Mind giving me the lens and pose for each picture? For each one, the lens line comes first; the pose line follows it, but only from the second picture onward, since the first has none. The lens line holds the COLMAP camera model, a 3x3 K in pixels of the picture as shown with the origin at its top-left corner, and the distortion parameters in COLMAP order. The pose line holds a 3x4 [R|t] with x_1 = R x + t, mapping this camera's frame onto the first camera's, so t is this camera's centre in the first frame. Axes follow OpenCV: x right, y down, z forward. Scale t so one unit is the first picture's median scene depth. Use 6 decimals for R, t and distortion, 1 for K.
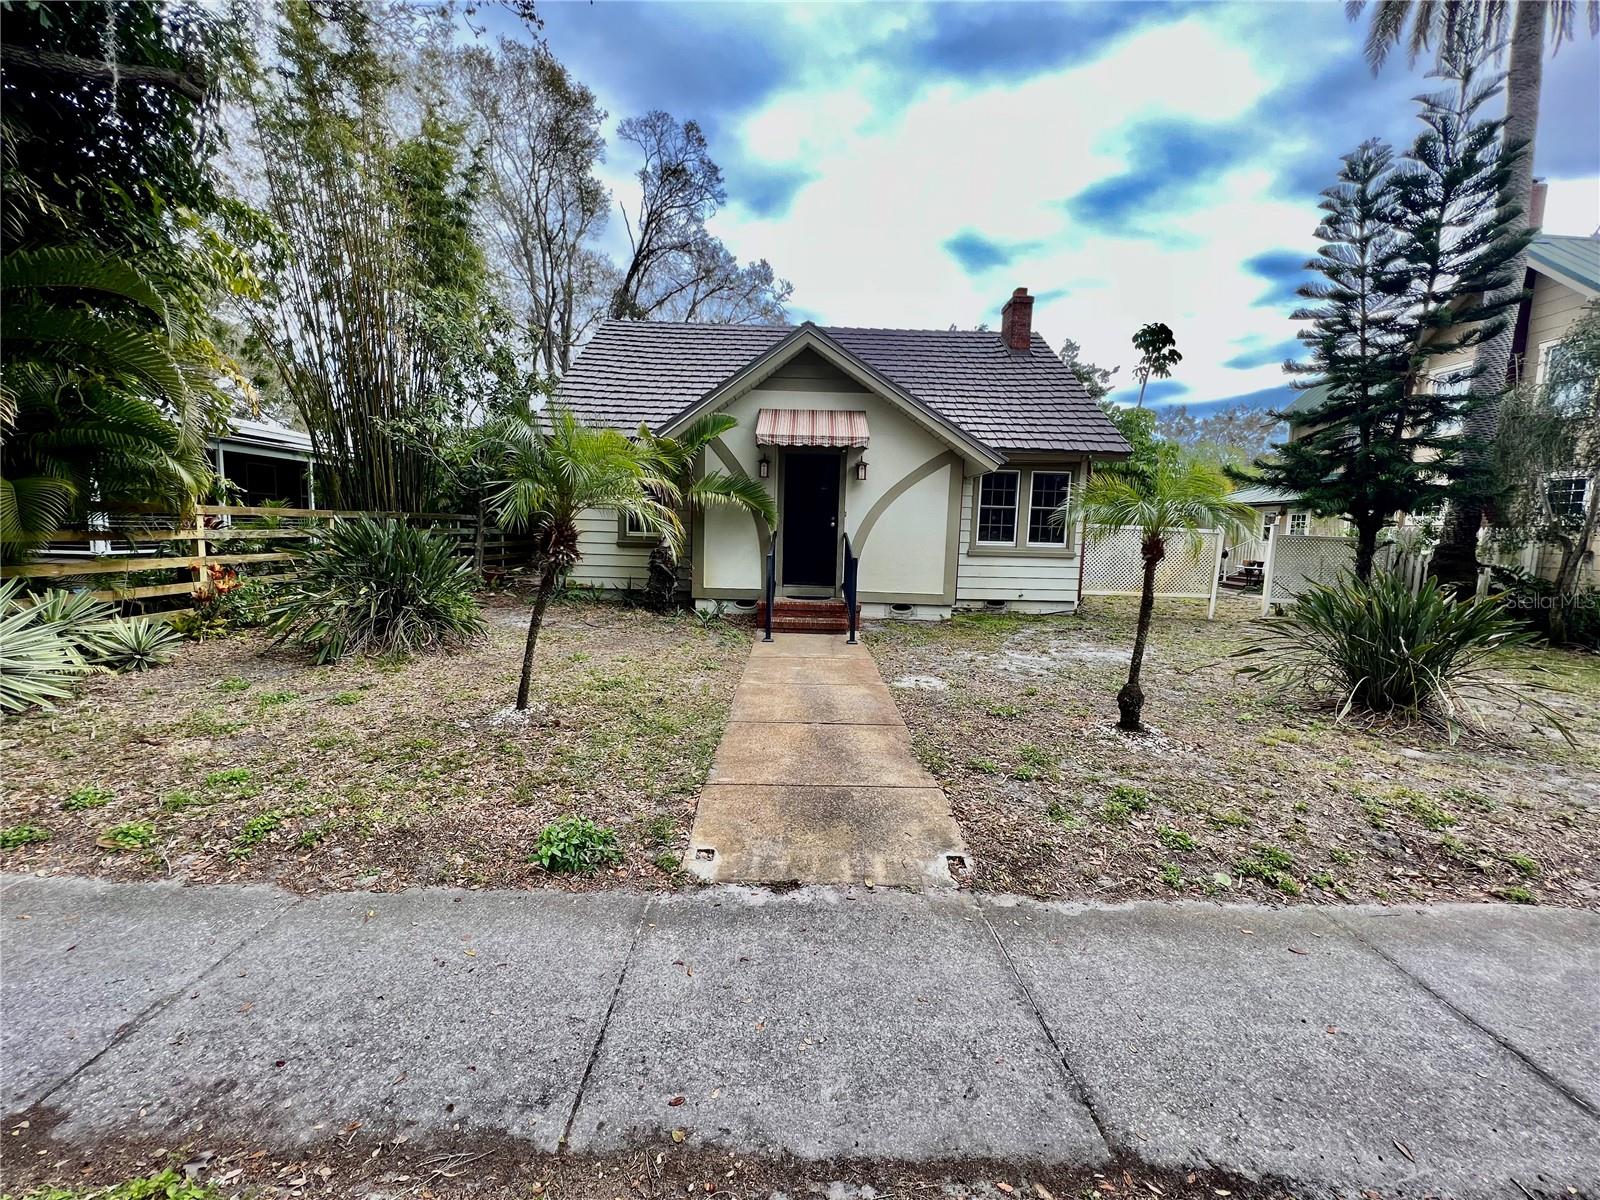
lens RADIAL K [[647.9, 0, 801.4], [0, 647.9, 590.4], [0, 0, 1]] dist [-0.000945, -0.000078]
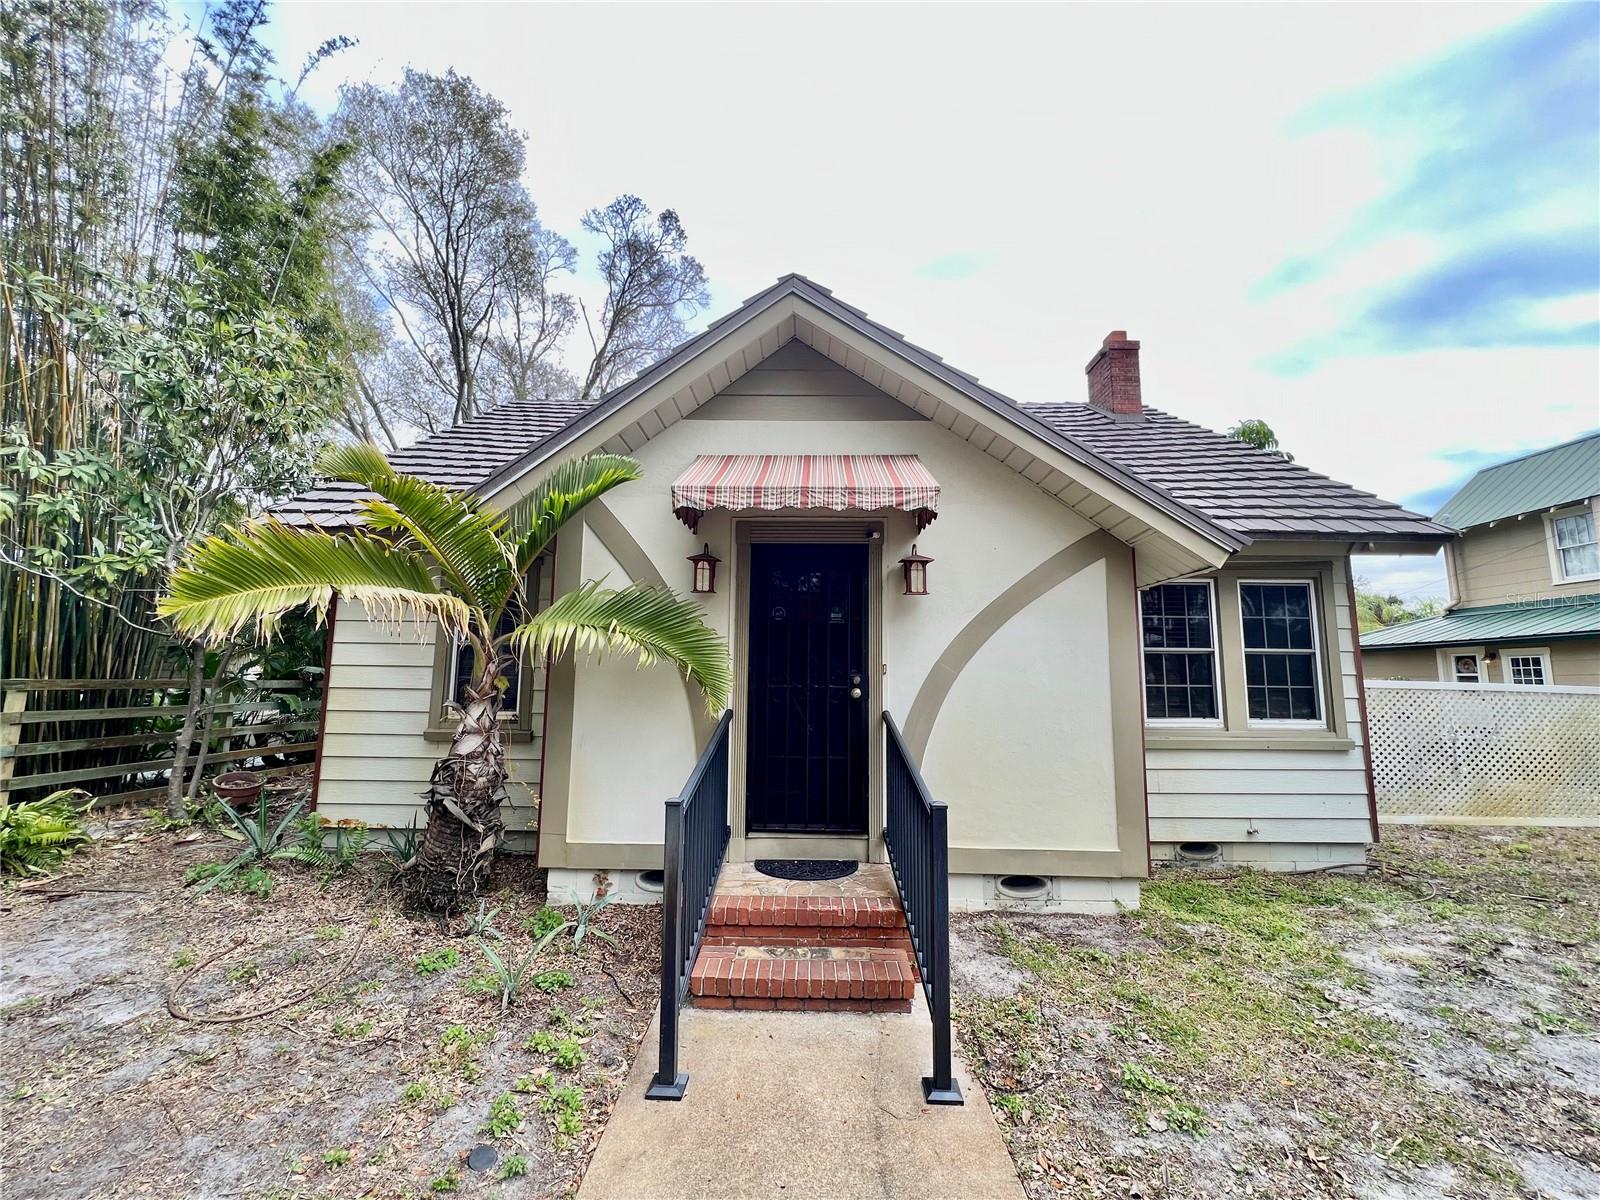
lens RADIAL K [[647.9, 0, 801.4], [0, 647.9, 590.4], [0, 0, 1]] dist [-0.000945, -0.000078]
pose [[0.999696, -0.019035, -0.015680, 0.017972], [0.014821, 0.971900, -0.234925, -0.064968], [0.019711, 0.234622, 0.971887, 0.537687]]
